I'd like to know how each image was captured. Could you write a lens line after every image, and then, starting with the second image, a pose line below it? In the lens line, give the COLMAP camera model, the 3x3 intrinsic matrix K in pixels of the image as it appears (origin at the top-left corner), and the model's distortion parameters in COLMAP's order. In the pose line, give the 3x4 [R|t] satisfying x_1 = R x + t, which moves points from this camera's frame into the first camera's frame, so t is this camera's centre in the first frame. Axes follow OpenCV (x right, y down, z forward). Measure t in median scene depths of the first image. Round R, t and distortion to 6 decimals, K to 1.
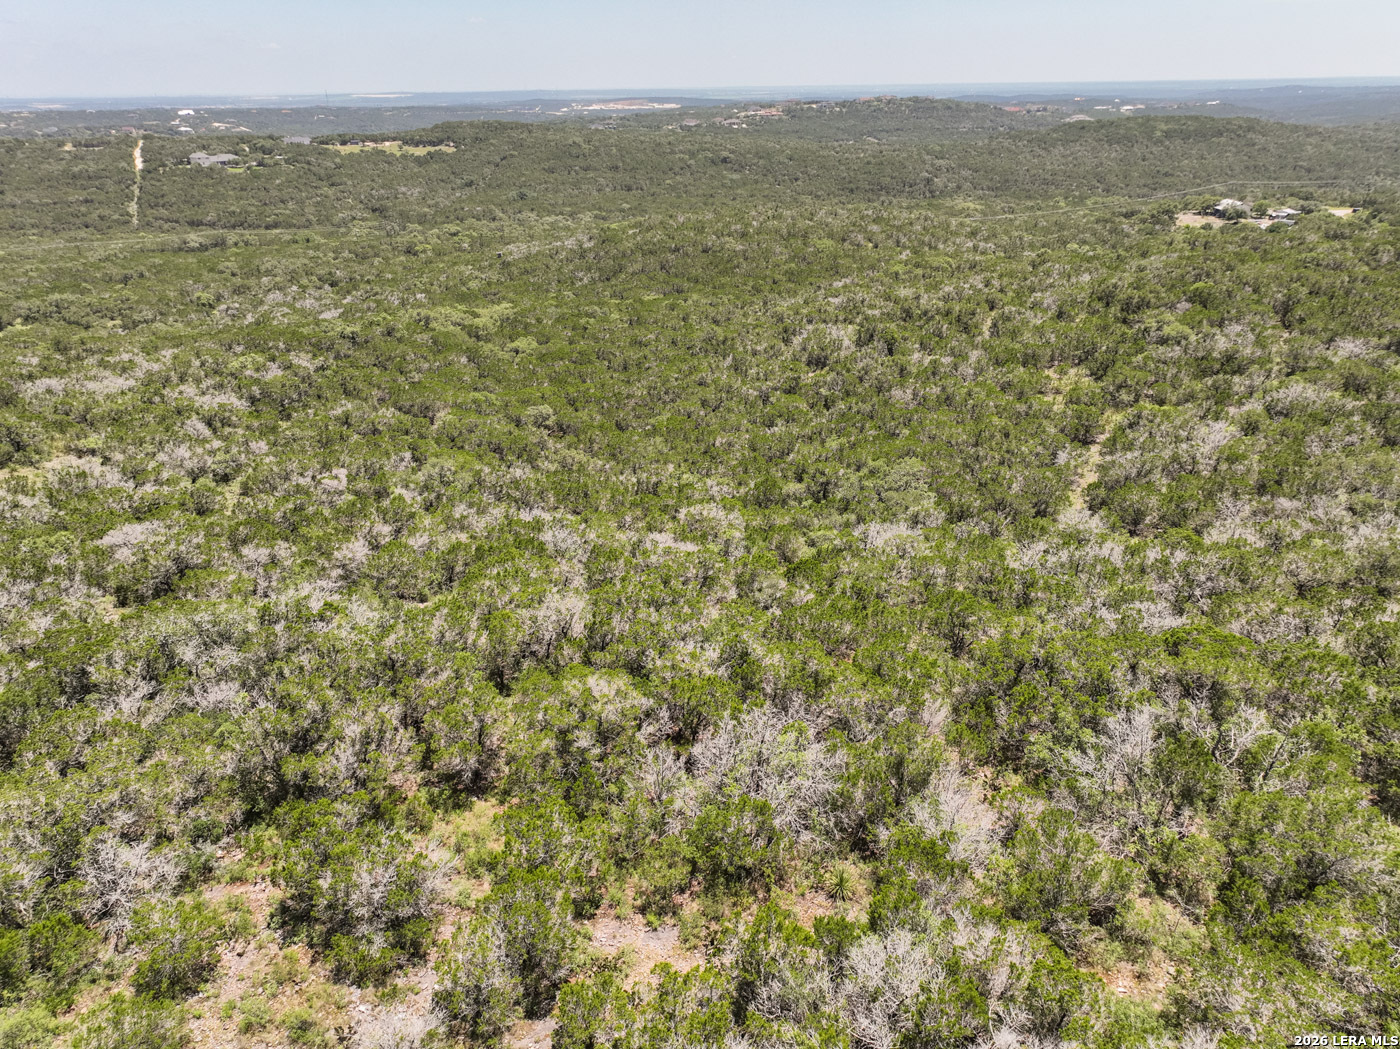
lens RADIAL K [[984.6, 0, 700.0], [0, 984.6, 524.5], [0, 0, 1]] dist [-0.002411, 0.020656]
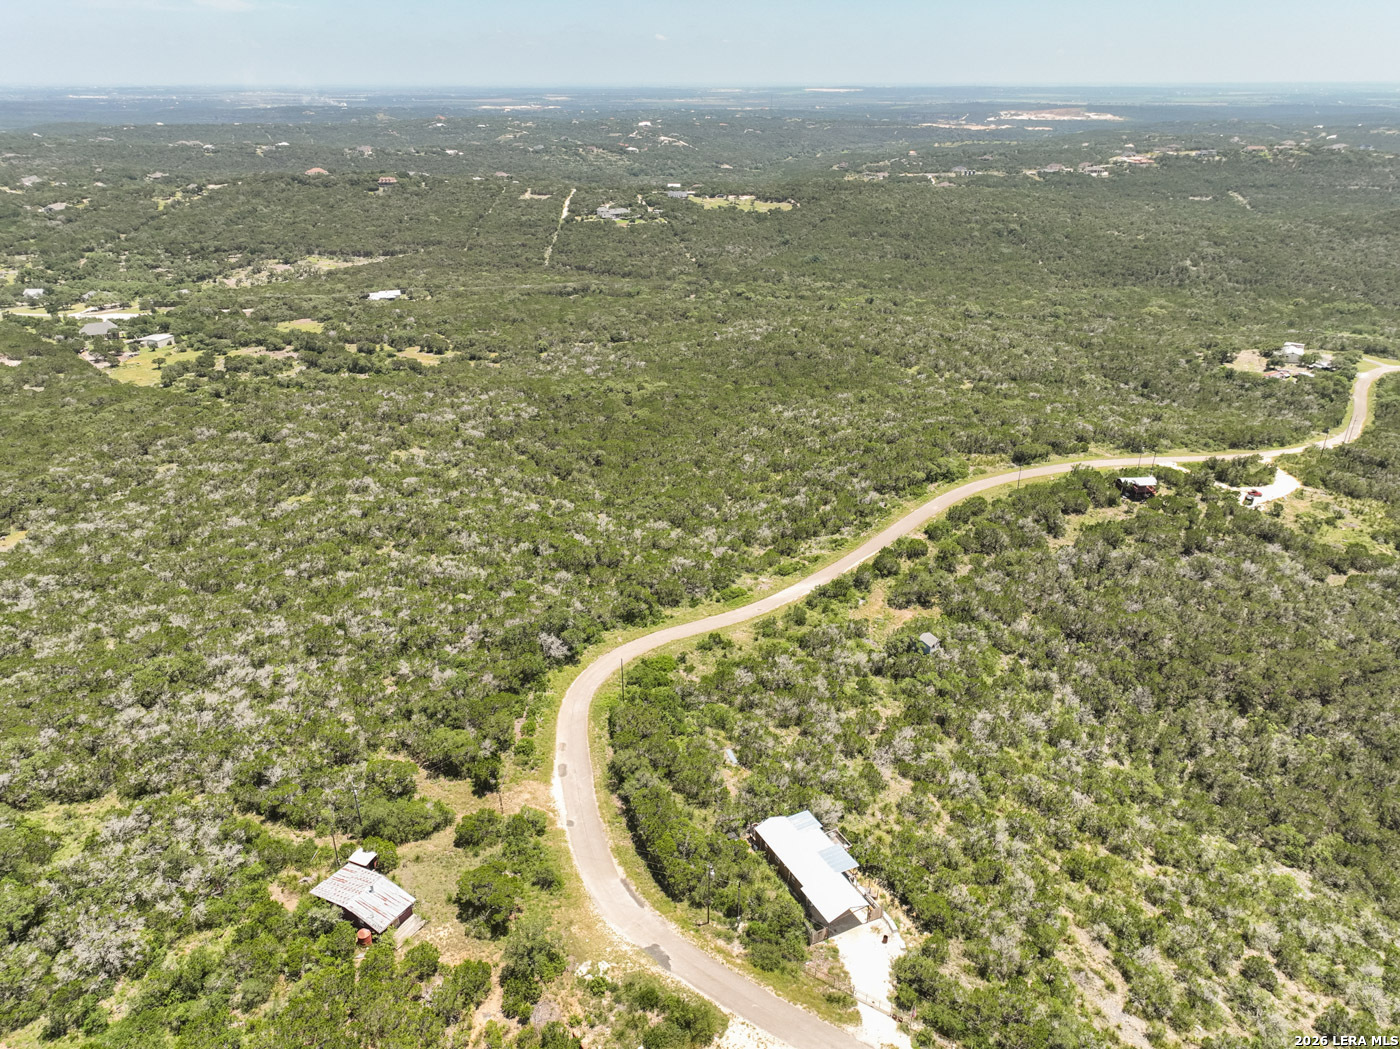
lens RADIAL K [[984.6, 0, 700.0], [0, 984.6, 524.5], [0, 0, 1]] dist [-0.002411, 0.020656]
pose [[0.914099, 0.181953, -0.362375, 0.180278], [-0.178959, 0.982954, 0.042124, -0.016978], [0.363862, 0.026345, 0.931080, -0.207894]]
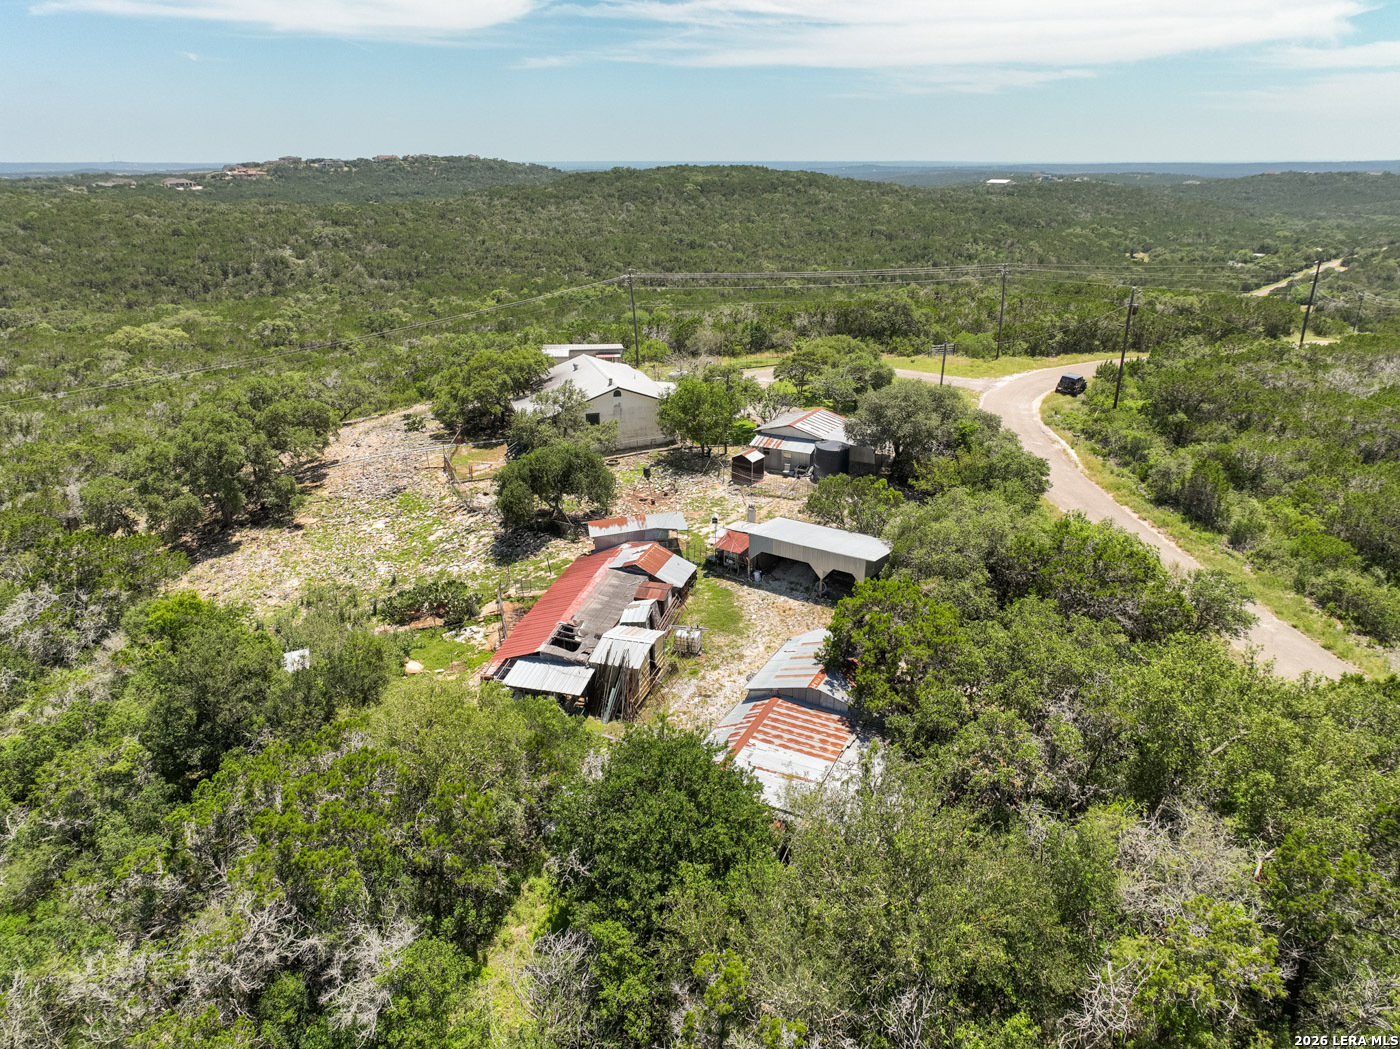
lens RADIAL K [[984.6, 0, 700.0], [0, 984.6, 524.5], [0, 0, 1]] dist [-0.002411, 0.020656]
pose [[0.942301, -0.107772, 0.316944, 0.251266], [0.128929, 0.990563, -0.046490, -0.144505], [-0.308943, 0.084671, 0.947304, 0.406778]]
